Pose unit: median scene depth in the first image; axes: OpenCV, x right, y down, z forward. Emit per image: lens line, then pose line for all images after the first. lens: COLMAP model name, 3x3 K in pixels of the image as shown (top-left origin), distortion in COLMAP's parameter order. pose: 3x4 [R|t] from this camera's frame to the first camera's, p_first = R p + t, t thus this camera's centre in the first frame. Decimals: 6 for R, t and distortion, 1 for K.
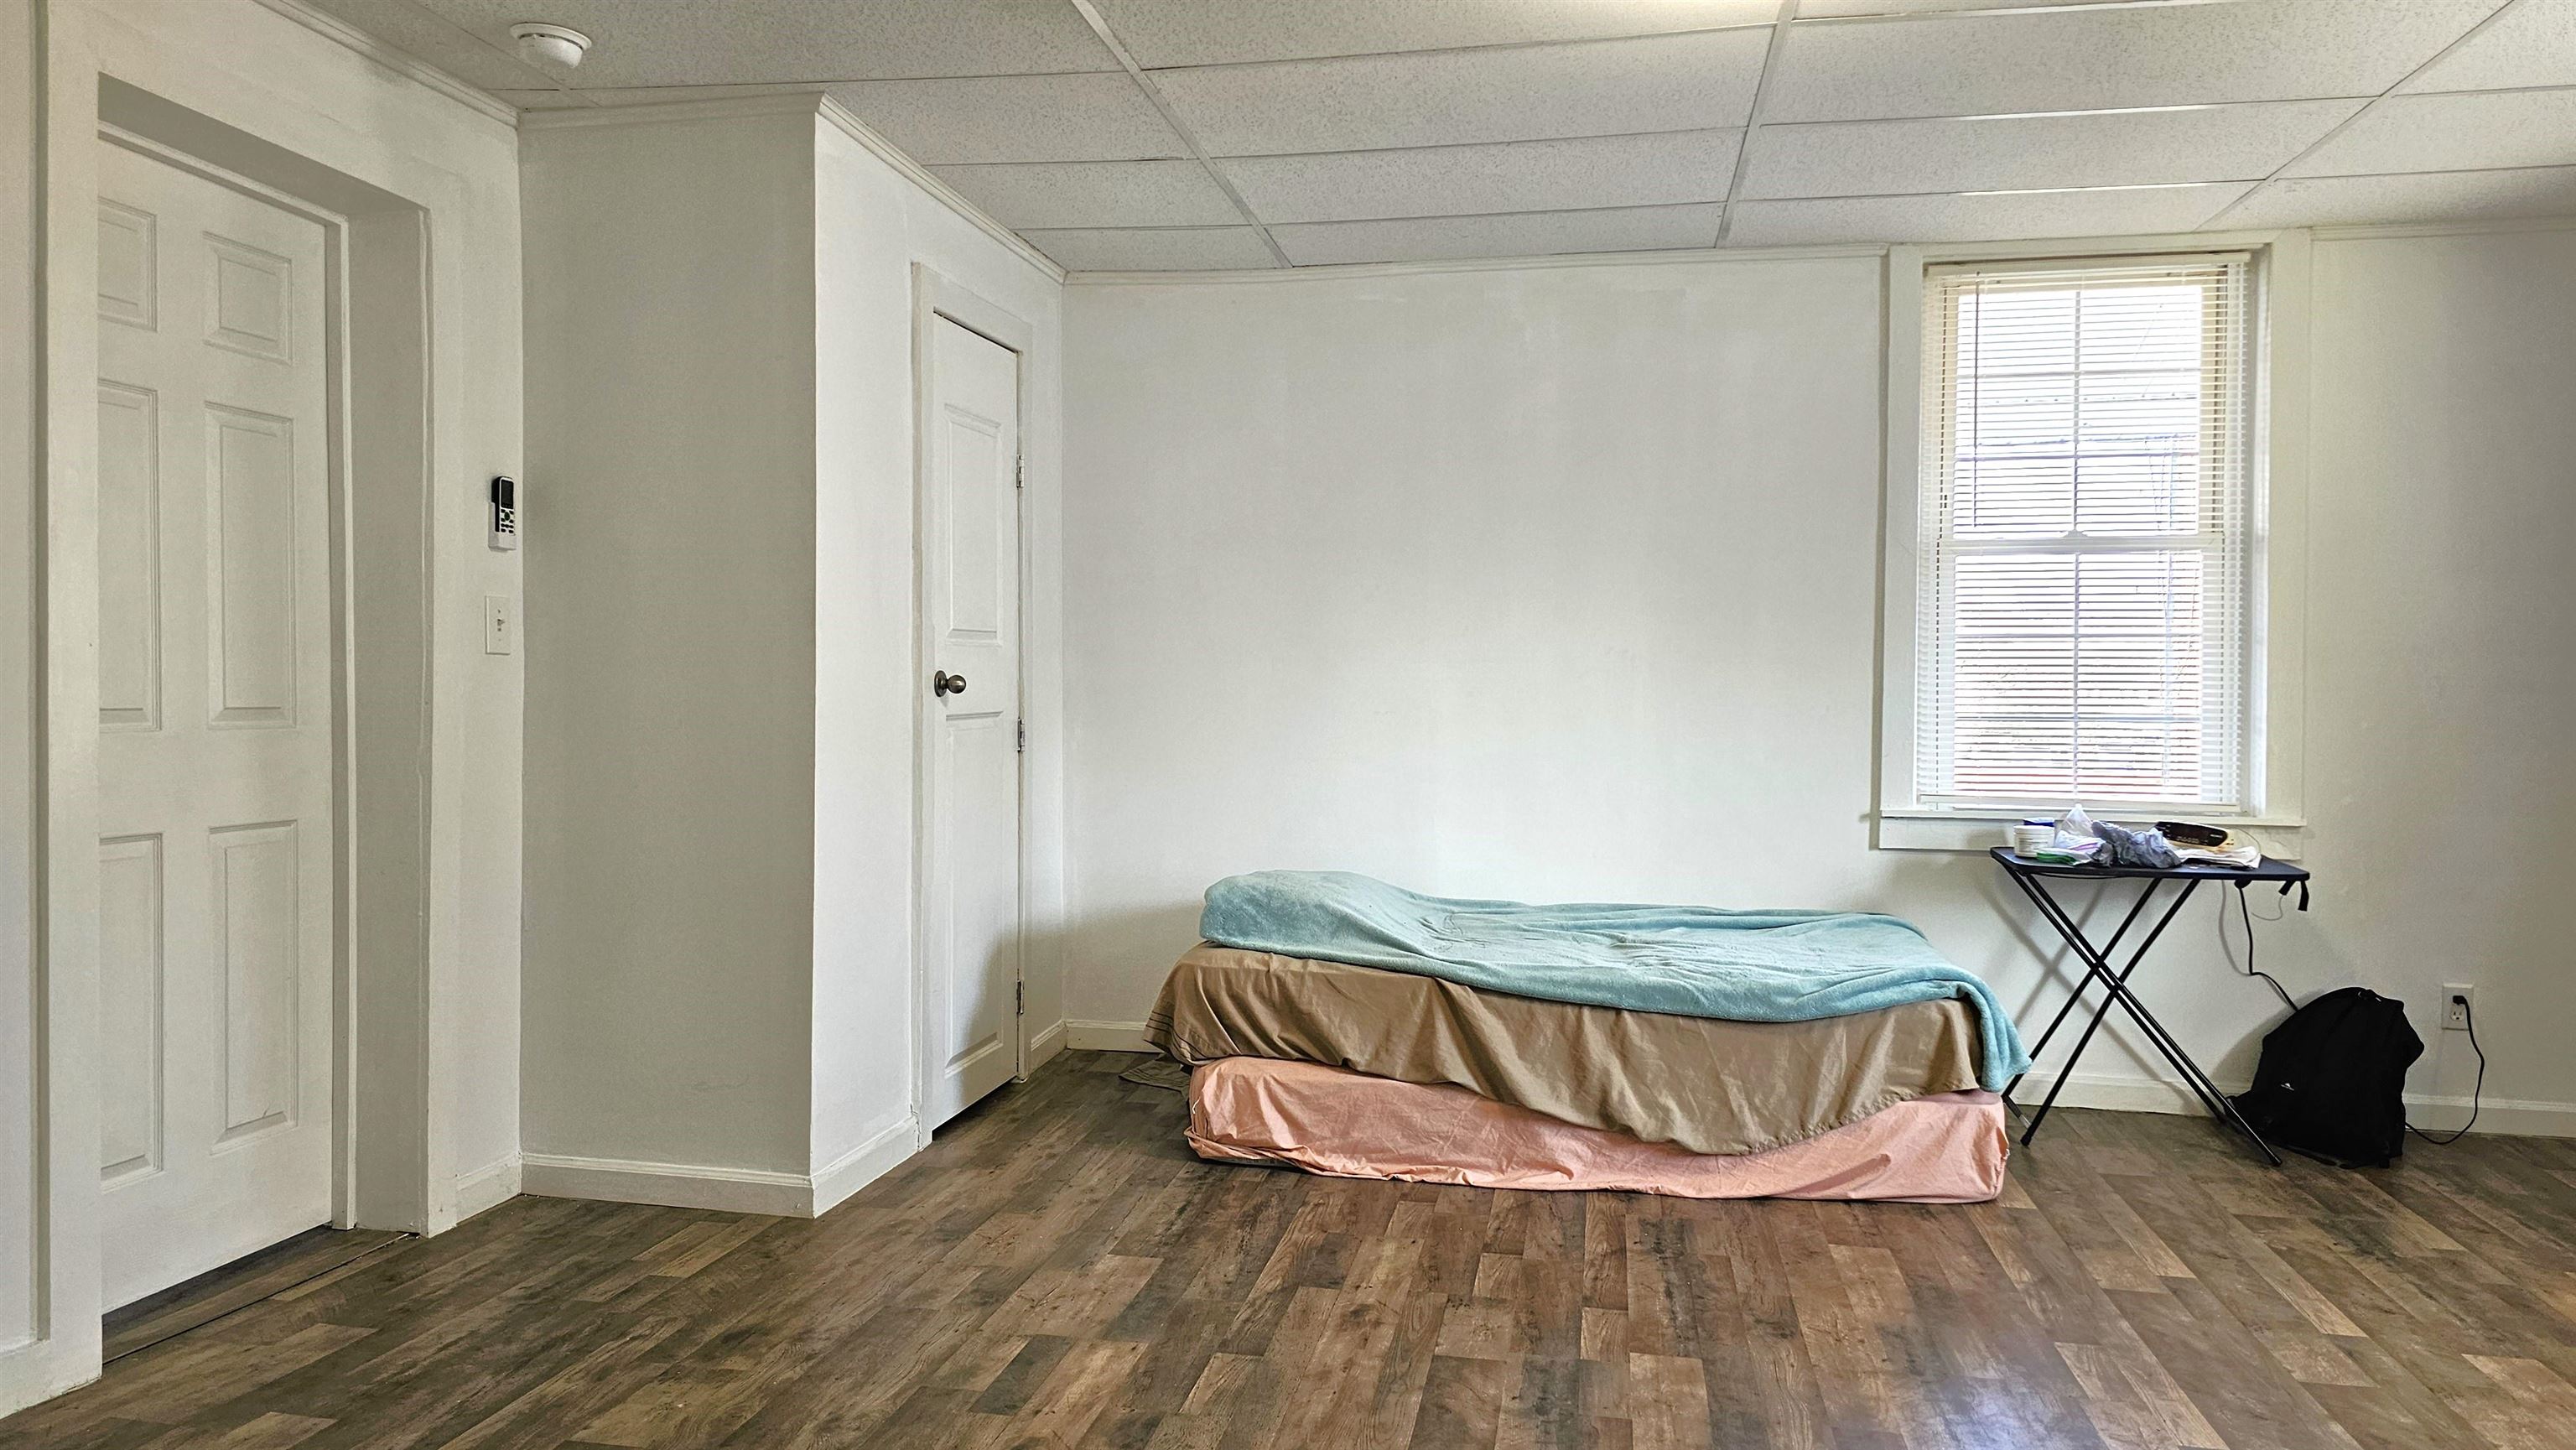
lens RADIAL K [[1709.6, 0, 1288.0], [0, 1709.6, 725.0], [0, 0, 1]] dist [0.087424, -0.097990]
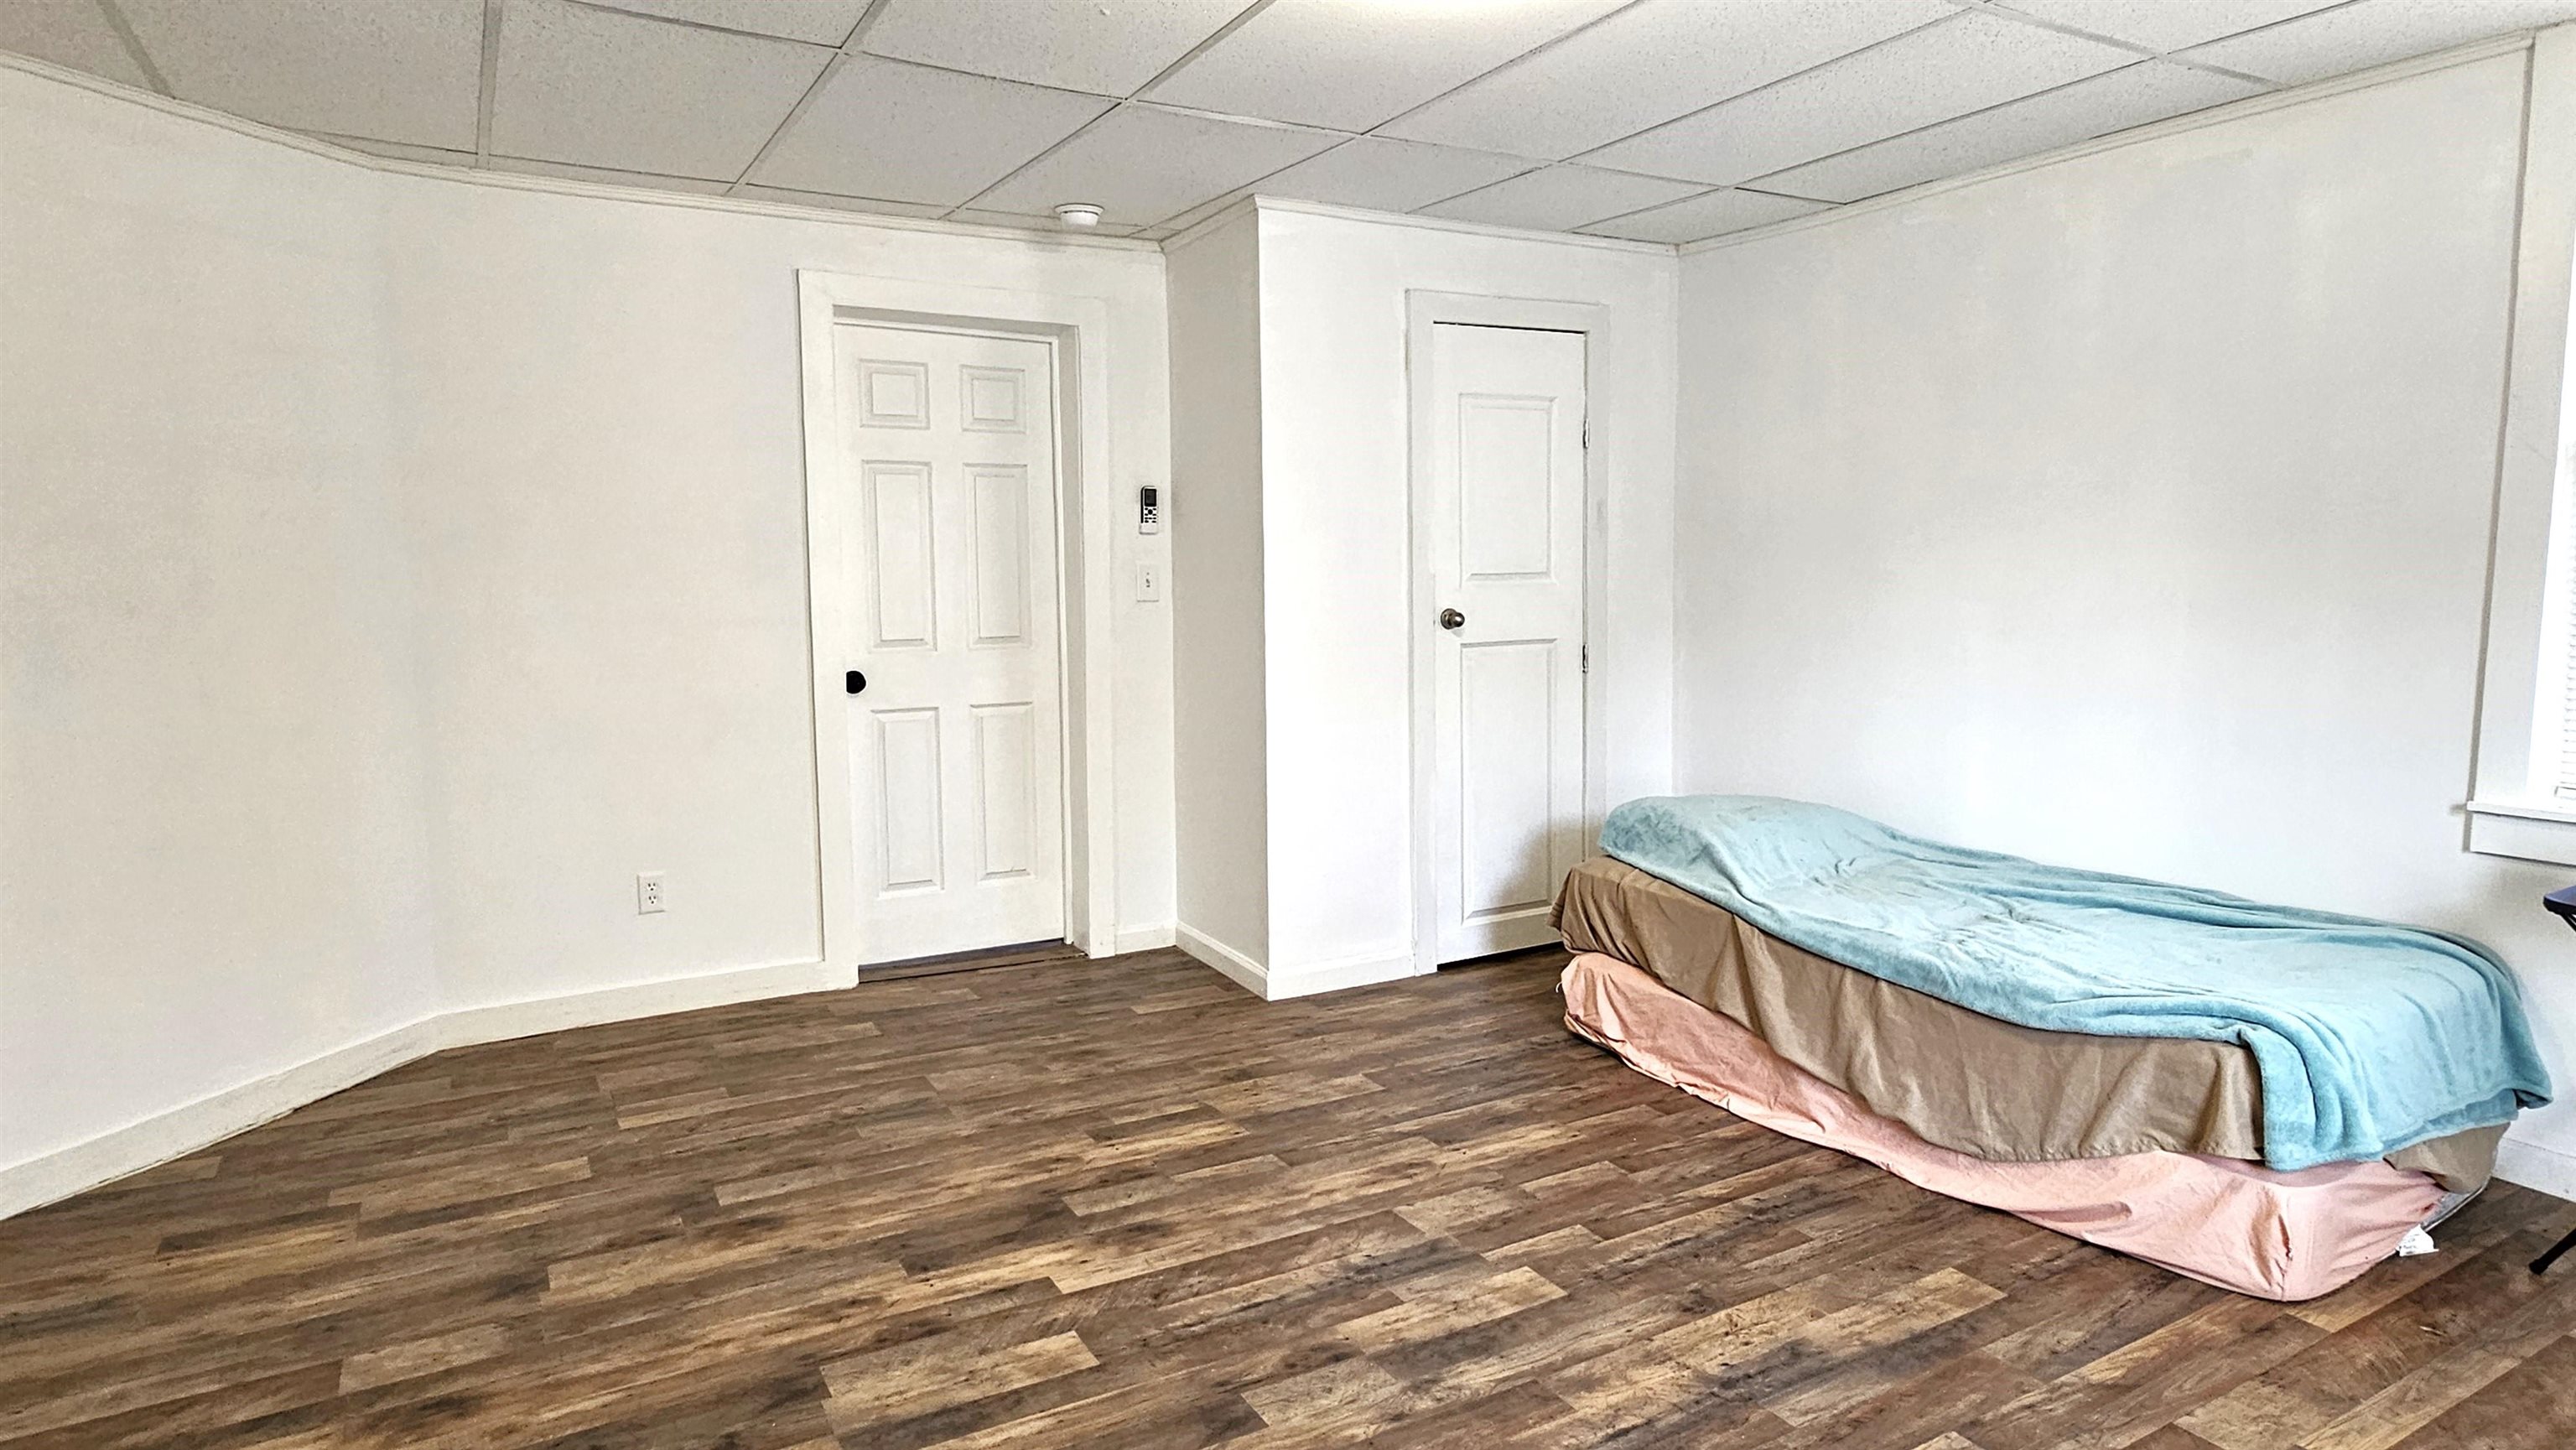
lens RADIAL K [[1445.7, 0, 1288.0], [0, 1445.7, 725.0], [0, 0, 1]] dist [-0.000766, 0.001252]
pose [[0.652664, 0.073729, -0.754051, 0.591519], [-0.006249, 0.995744, 0.091952, -0.048956], [0.757621, -0.055302, 0.650347, 0.236834]]
